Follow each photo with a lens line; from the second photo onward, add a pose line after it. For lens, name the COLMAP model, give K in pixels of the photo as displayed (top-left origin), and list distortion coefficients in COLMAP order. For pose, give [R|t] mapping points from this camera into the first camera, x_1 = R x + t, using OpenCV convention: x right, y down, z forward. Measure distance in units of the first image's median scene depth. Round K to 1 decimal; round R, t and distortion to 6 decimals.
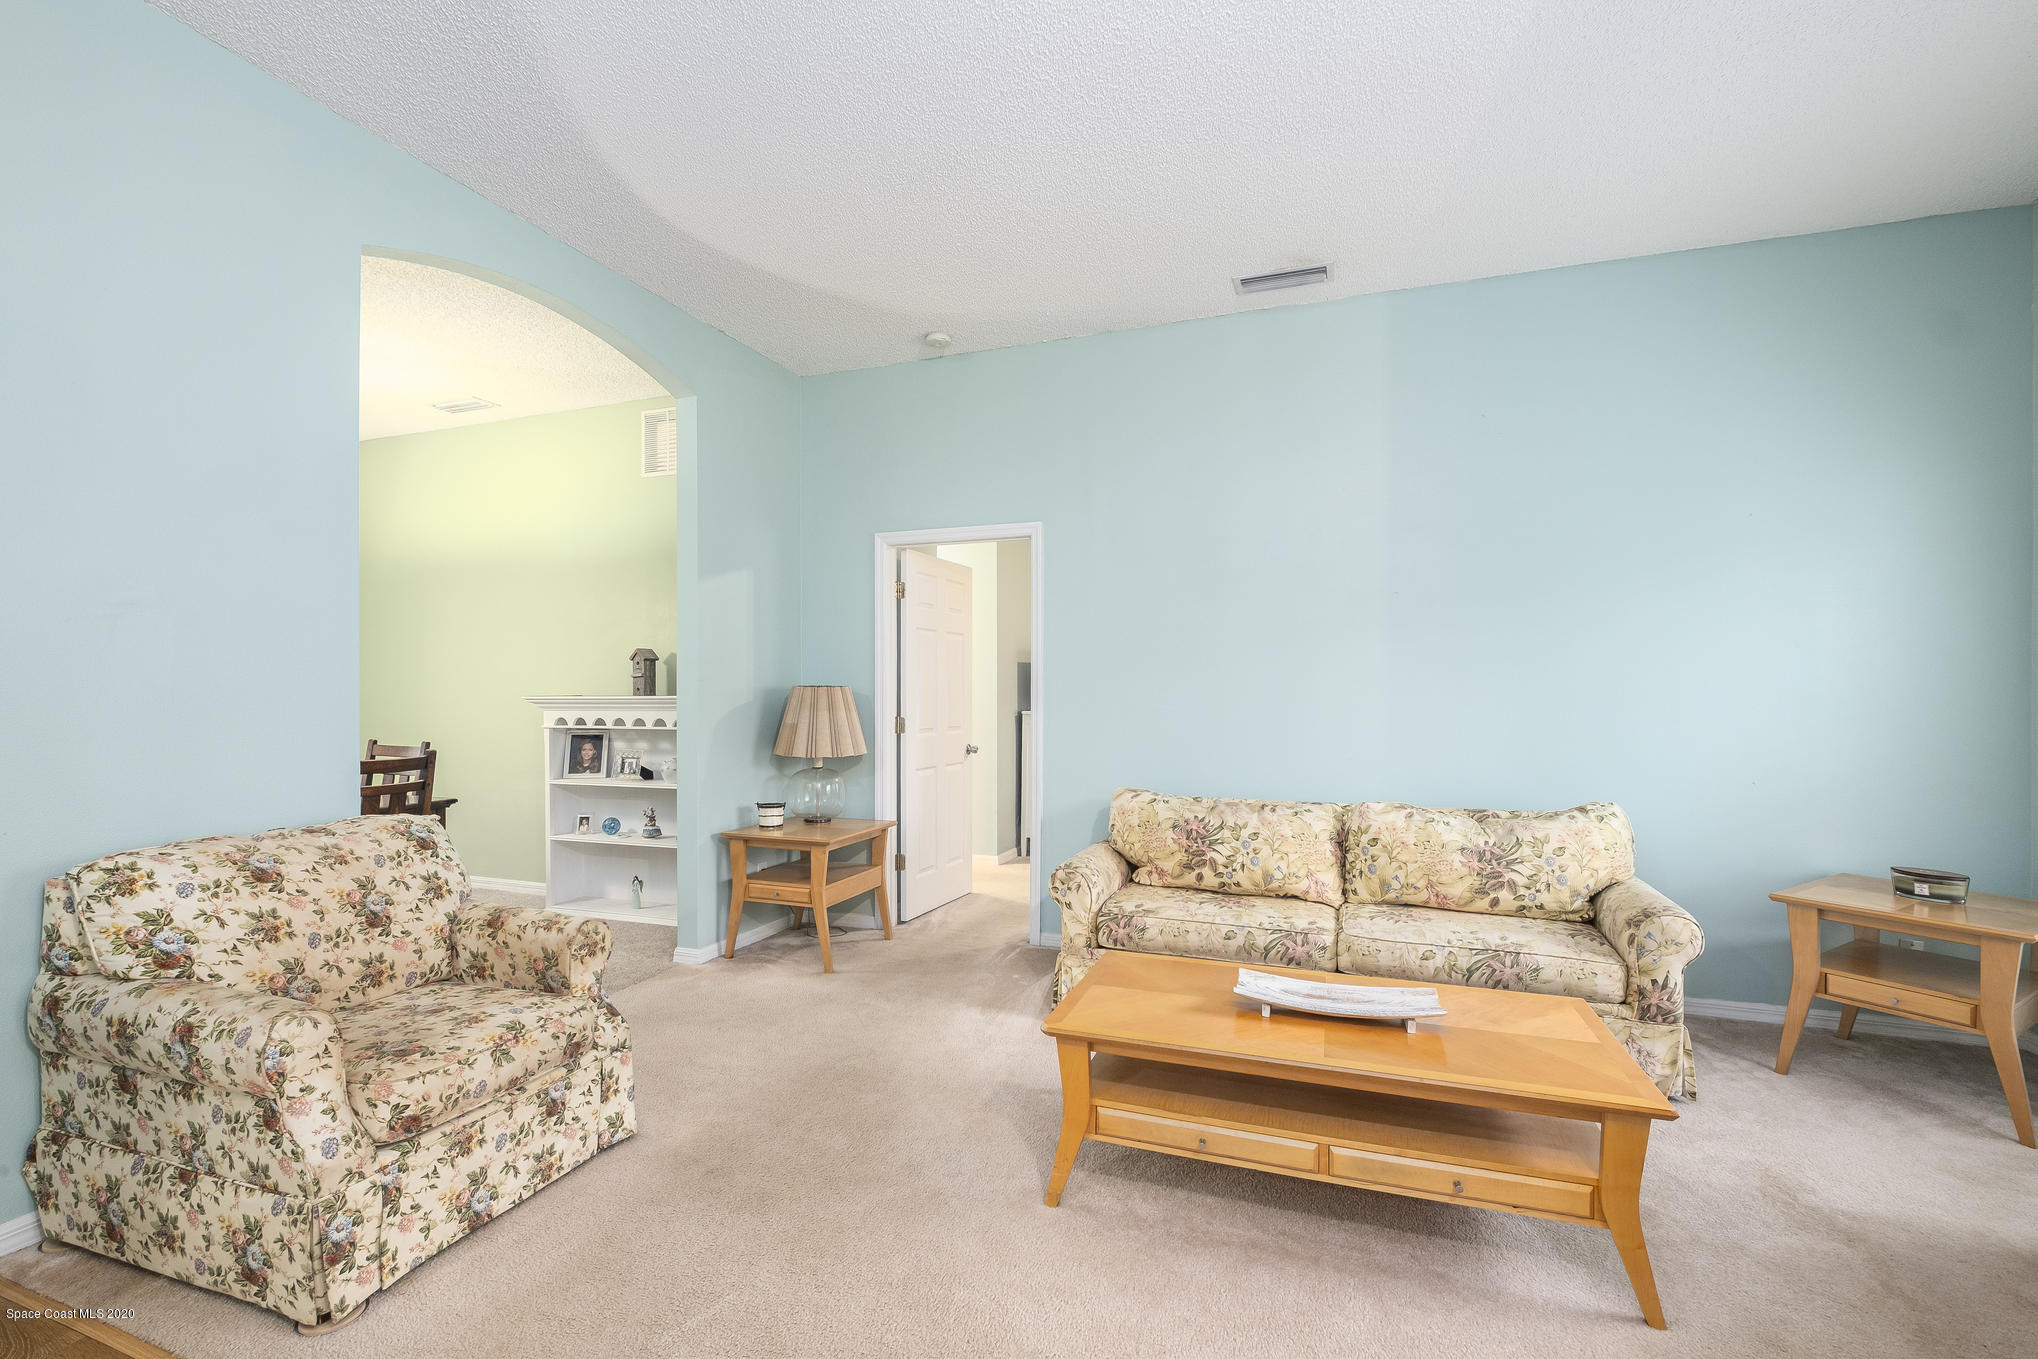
lens RADIAL K [[888.3, 0, 1010.5], [0, 888.3, 690.4], [0, 0, 1]] dist [-0.008281, -0.000319]
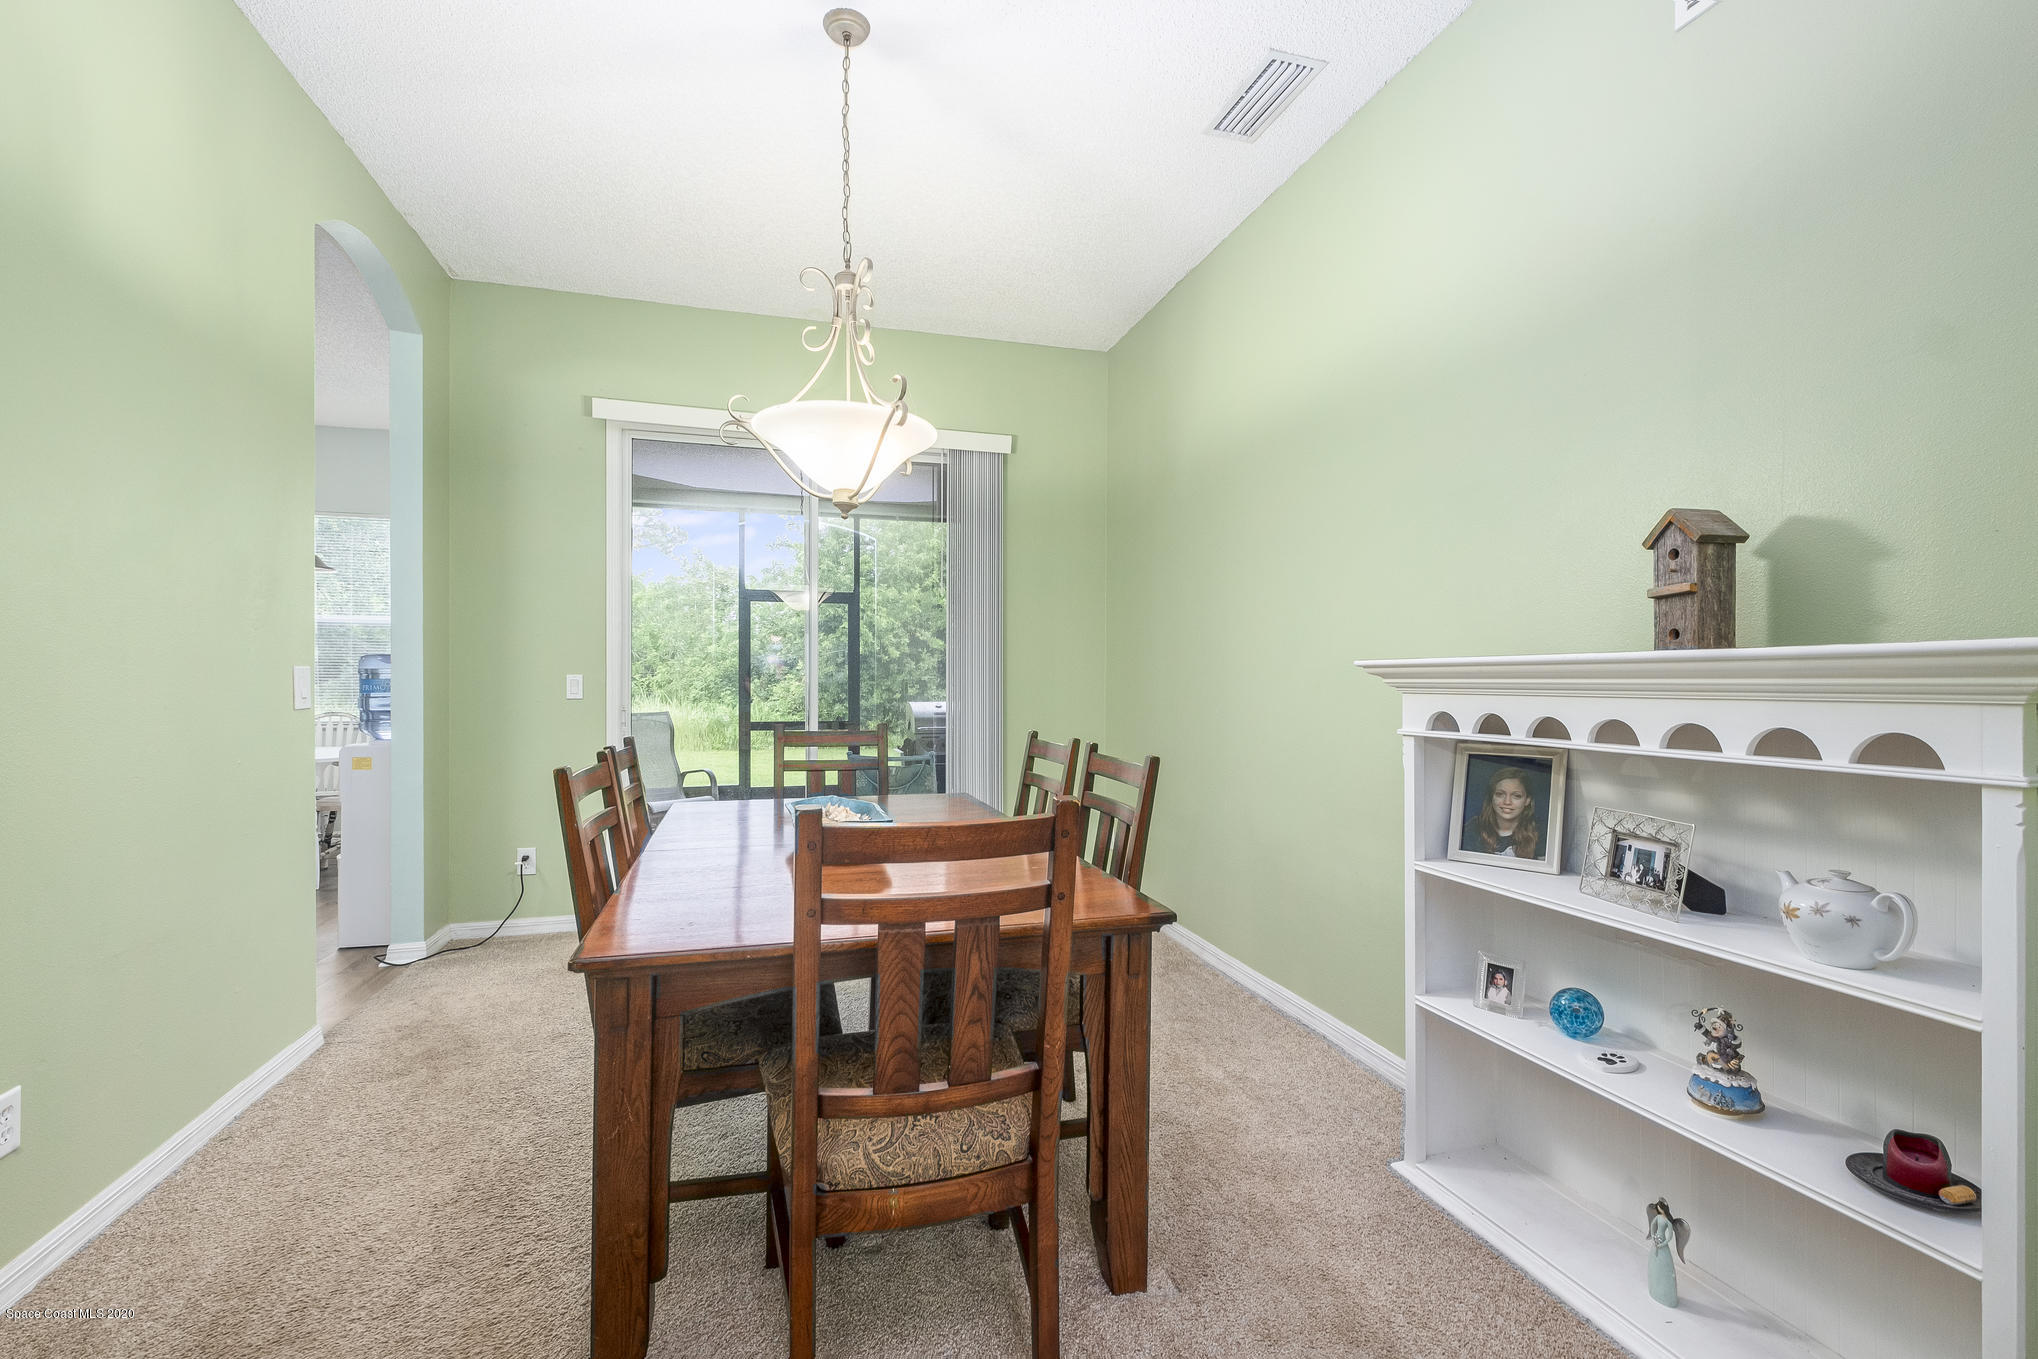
lens RADIAL K [[888.3, 0, 1011.5], [0, 888.3, 681.6], [0, 0, 1]] dist [-0.008281, -0.000319]
pose [[0.596563, 0.005602, -0.802547, -0.301196], [-0.001264, 0.999981, 0.006041, 0.014626], [0.802565, -0.002589, 0.596558, 0.603348]]
